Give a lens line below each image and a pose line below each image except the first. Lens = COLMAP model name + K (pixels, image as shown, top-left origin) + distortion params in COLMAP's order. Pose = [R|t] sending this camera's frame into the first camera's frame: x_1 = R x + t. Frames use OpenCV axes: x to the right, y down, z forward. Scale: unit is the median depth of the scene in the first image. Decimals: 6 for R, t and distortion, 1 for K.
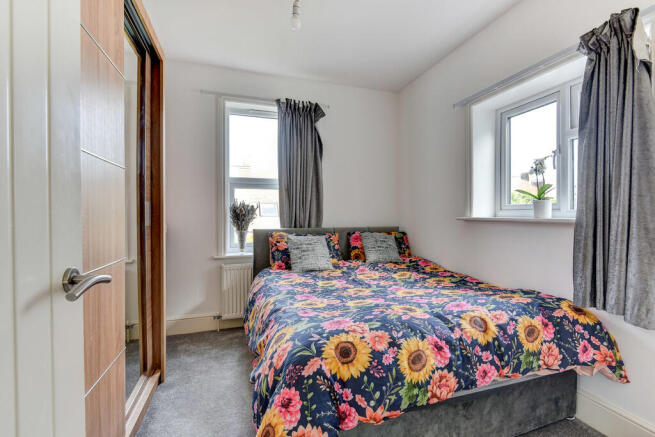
lens RADIAL K [[323.3, 0, 355.3], [0, 323.3, 216.4], [0, 0, 1]] dist [0.025832, 0.000004]
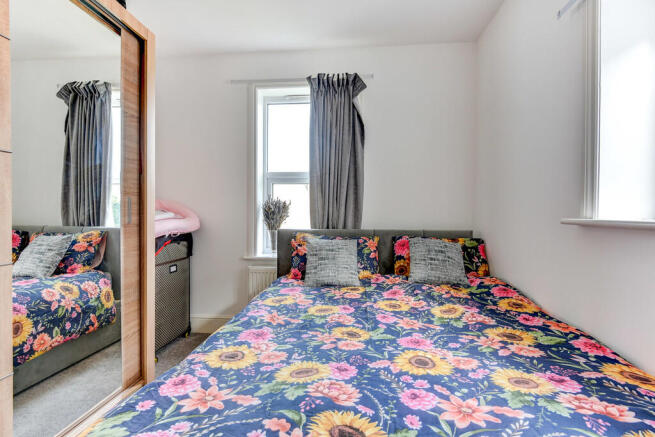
lens RADIAL K [[297.3, 0, 325.7], [0, 297.3, 218.5], [0, 0, 1]] dist [0.008861, -0.005916]
pose [[0.898040, 0.014621, -0.439671, 0.148959], [-0.009881, 0.999866, 0.013068, -0.000320], [0.439803, -0.007391, 0.898064, 0.319245]]
